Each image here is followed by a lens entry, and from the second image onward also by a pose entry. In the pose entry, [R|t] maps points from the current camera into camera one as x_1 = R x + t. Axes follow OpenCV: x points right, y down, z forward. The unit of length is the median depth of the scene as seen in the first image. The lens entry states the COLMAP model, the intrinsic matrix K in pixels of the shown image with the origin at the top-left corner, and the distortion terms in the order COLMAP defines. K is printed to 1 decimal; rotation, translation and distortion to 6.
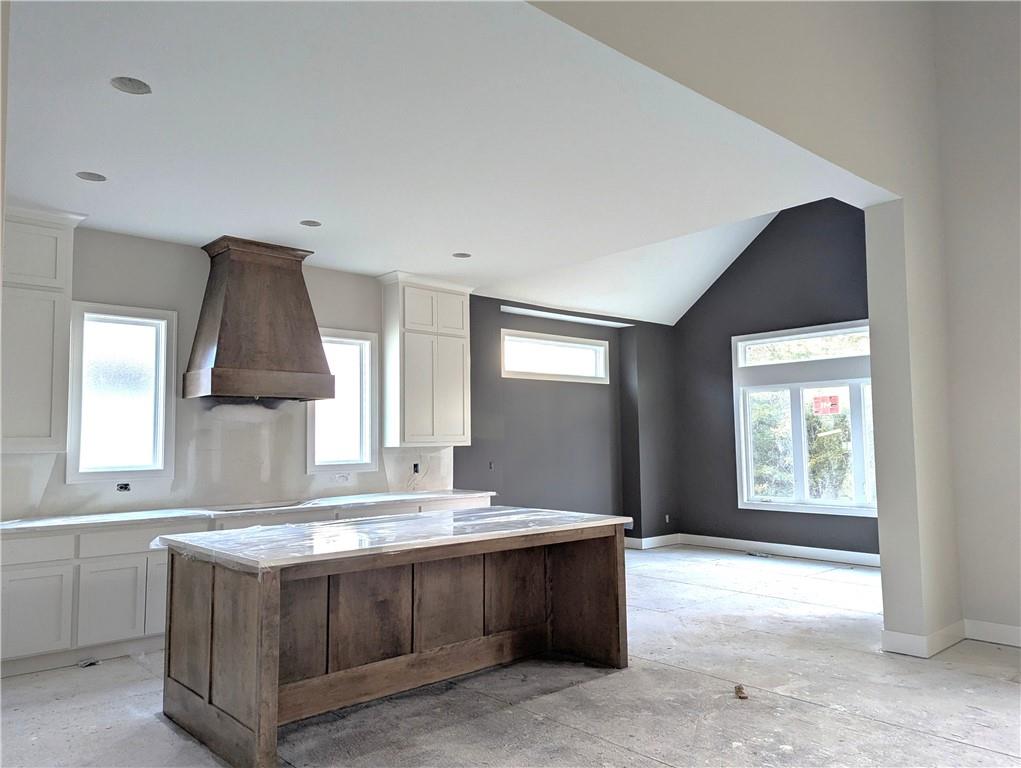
lens RADIAL K [[737.1, 0, 506.6], [0, 737.1, 385.4], [0, 0, 1]] dist [0.057758, -0.028790]
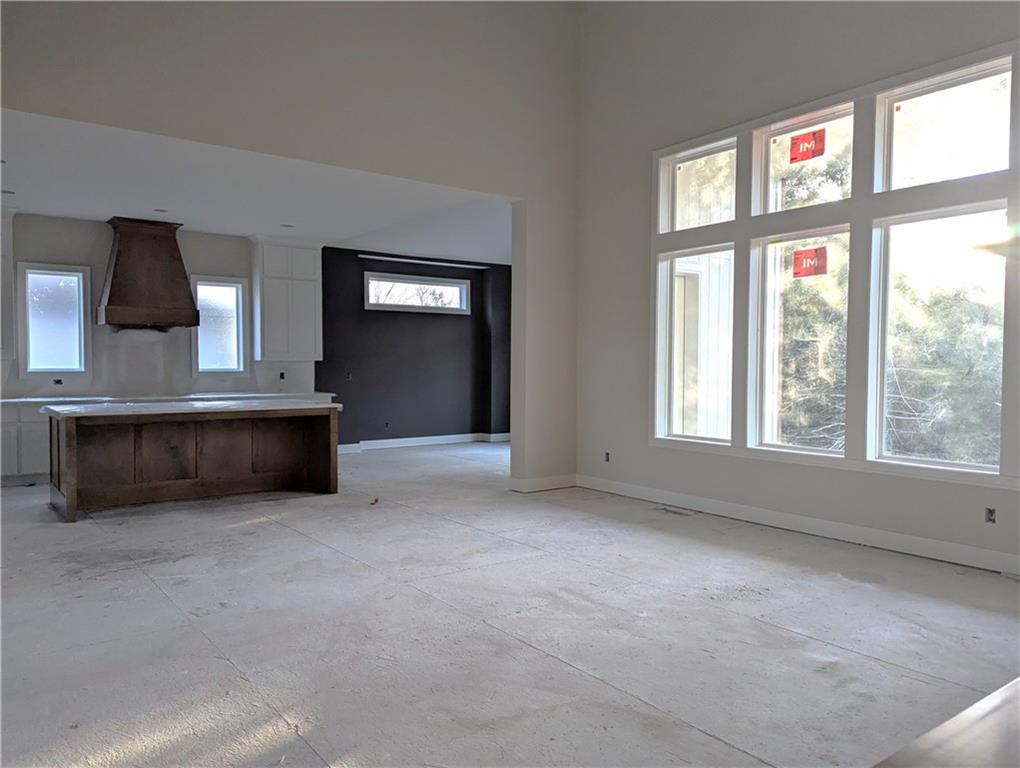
lens RADIAL K [[736.8, 0, 504.5], [0, 736.8, 386.4], [0, 0, 1]] dist [0.053238, -0.007131]
pose [[0.995099, 0.015851, -0.097605, 0.480821], [-0.005166, 0.994054, 0.108766, -0.025189], [0.098748, -0.107728, 0.989264, -0.387212]]
